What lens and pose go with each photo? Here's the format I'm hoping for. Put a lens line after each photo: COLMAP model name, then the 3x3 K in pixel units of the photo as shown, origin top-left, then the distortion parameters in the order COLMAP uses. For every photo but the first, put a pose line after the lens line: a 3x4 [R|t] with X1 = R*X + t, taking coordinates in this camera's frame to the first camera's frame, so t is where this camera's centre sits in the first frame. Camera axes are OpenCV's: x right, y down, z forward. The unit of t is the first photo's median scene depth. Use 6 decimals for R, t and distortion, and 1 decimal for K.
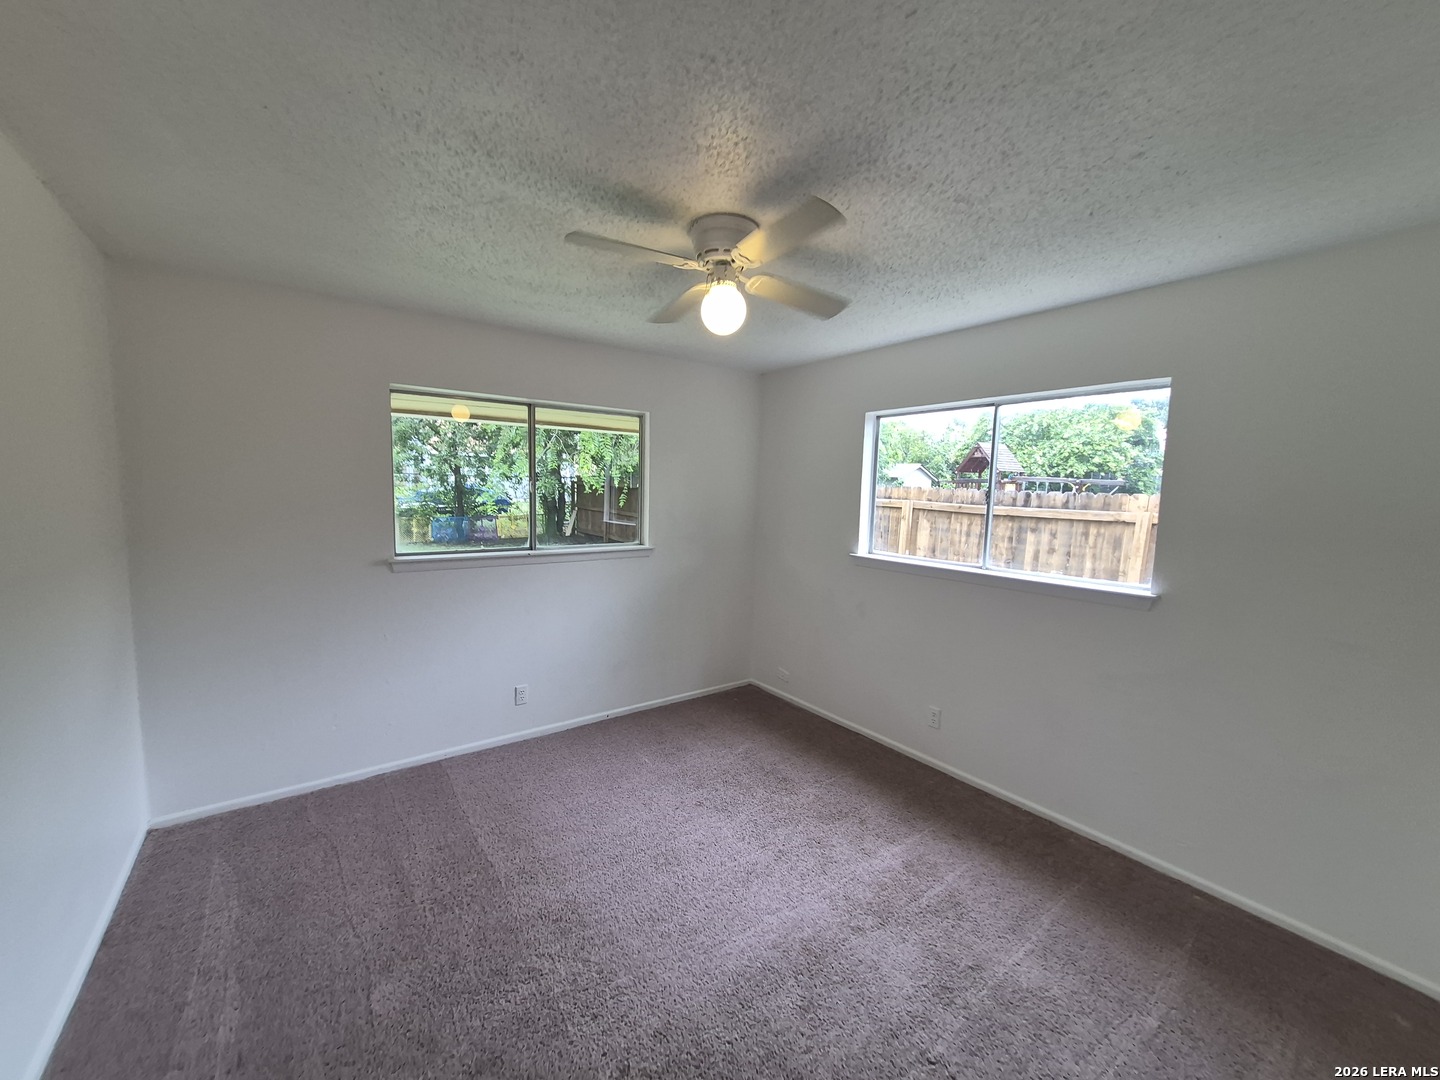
lens RADIAL K [[562.9, 0, 711.8], [0, 562.9, 564.5], [0, 0, 1]] dist [0.006309, -0.001648]
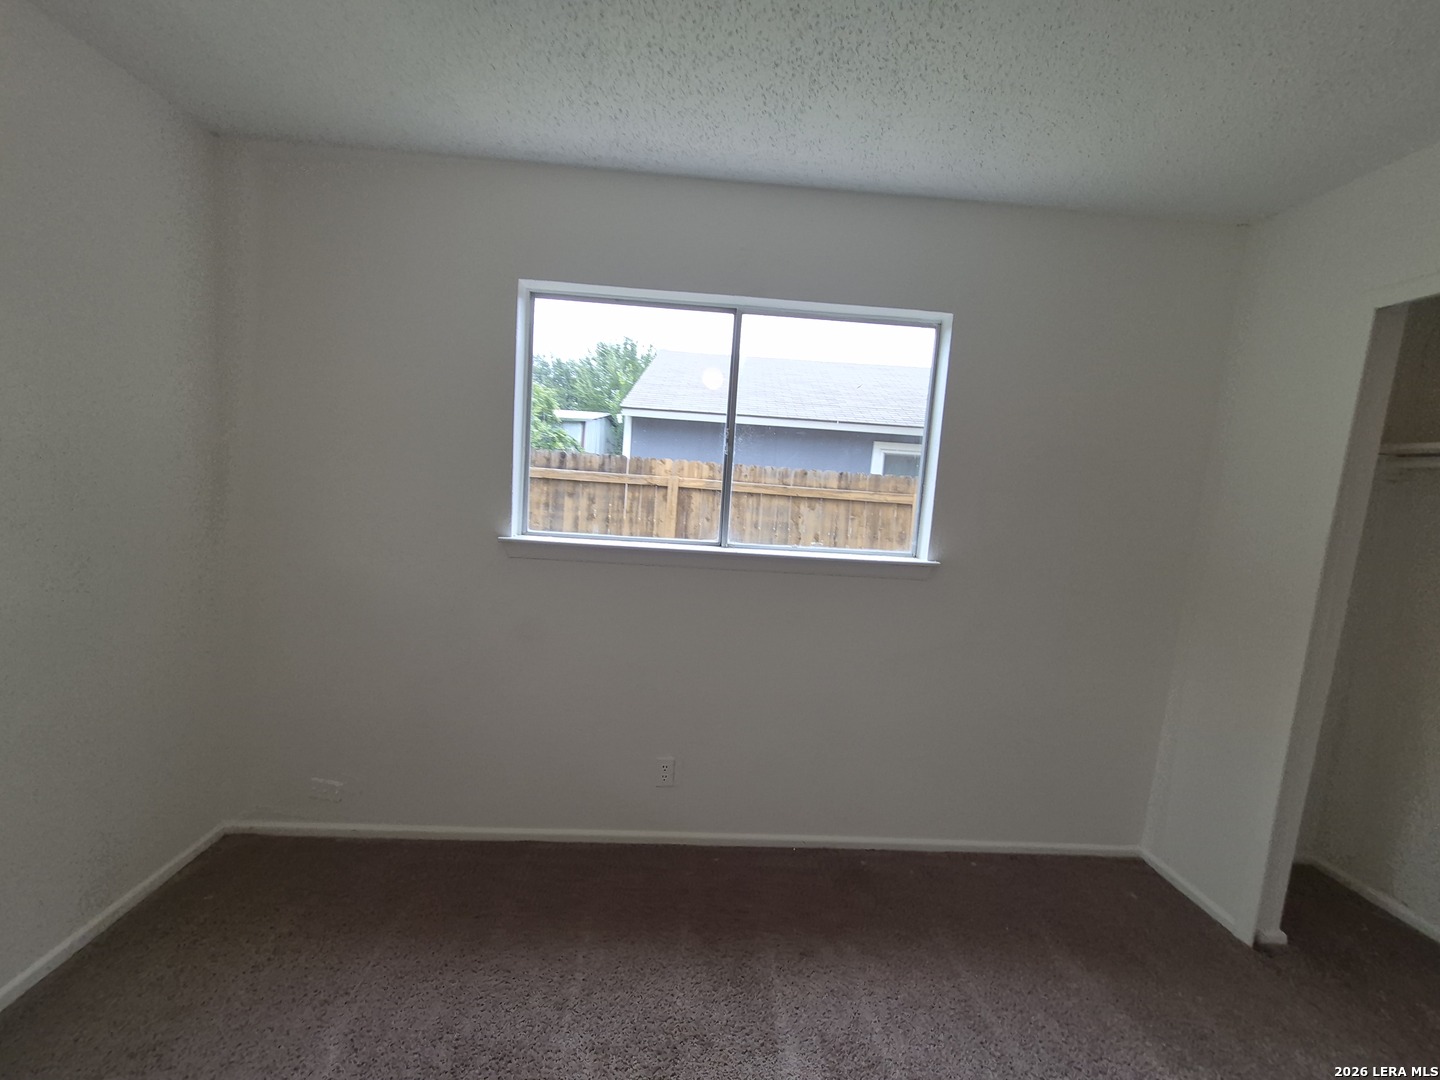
lens RADIAL K [[562.9, 0, 710.5], [0, 562.9, 547.2], [0, 0, 1]] dist [0.006309, -0.001648]
pose [[0.546916, -0.087017, 0.832653, -0.064394], [0.064764, 0.996001, 0.061548, -0.019245], [-0.834679, 0.020264, 0.550365, 0.339221]]
